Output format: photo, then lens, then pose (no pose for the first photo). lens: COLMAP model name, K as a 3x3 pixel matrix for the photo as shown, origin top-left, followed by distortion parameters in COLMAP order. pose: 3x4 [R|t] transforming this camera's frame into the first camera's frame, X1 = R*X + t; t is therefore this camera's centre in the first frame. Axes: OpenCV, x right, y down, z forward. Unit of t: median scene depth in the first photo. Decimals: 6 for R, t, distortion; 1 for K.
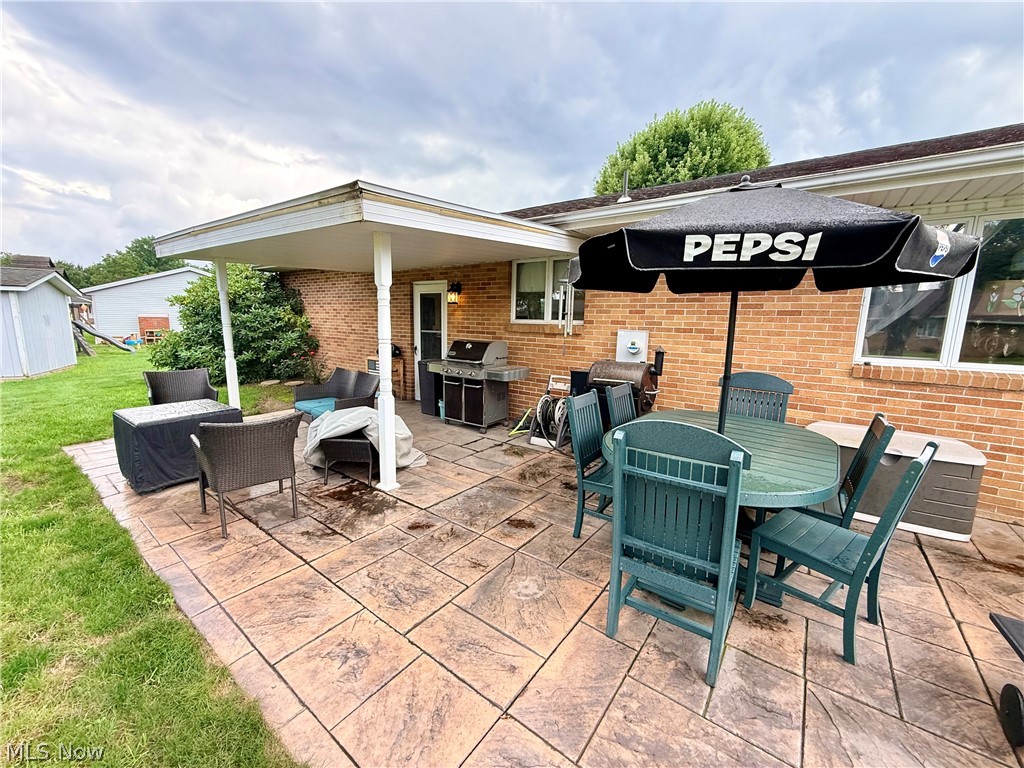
lens RADIAL K [[408.3, 0, 508.4], [0, 408.3, 384.0], [0, 0, 1]] dist [-0.001083, -0.000608]
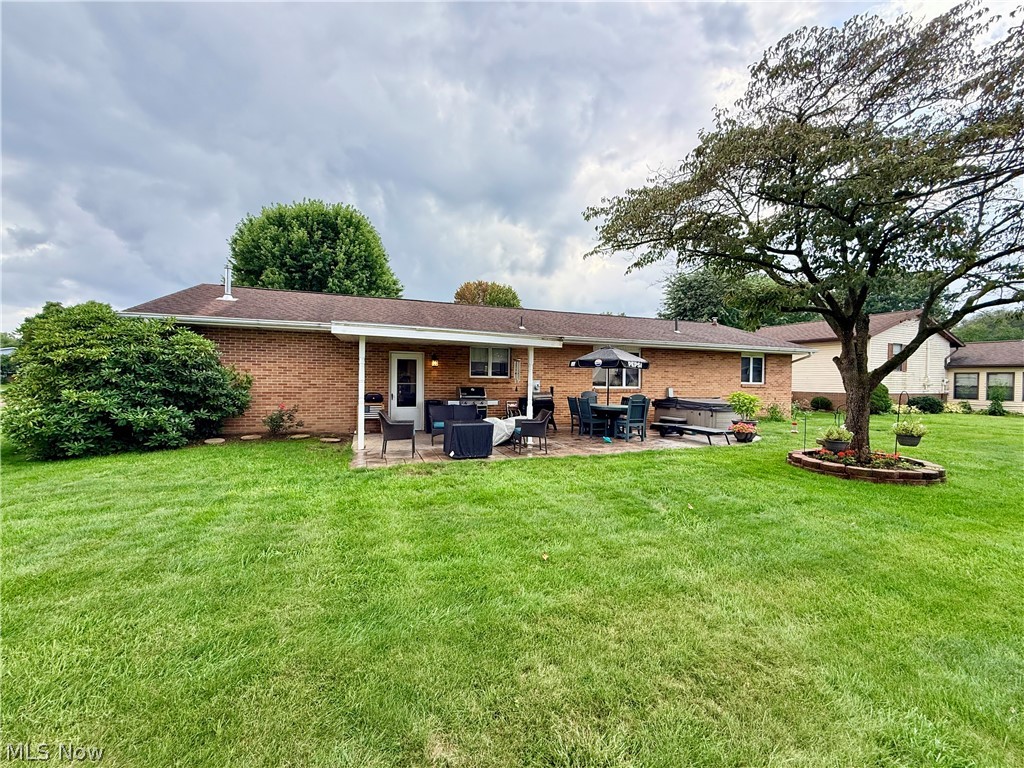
lens RADIAL K [[408.3, 0, 508.4], [0, 408.3, 384.0], [0, 0, 1]] dist [-0.001083, -0.000608]
pose [[0.541445, -0.027200, 0.840296, -1.243936], [0.131788, 0.989867, -0.052876, 0.002747], [-0.830343, 0.139370, 0.539543, -0.137222]]
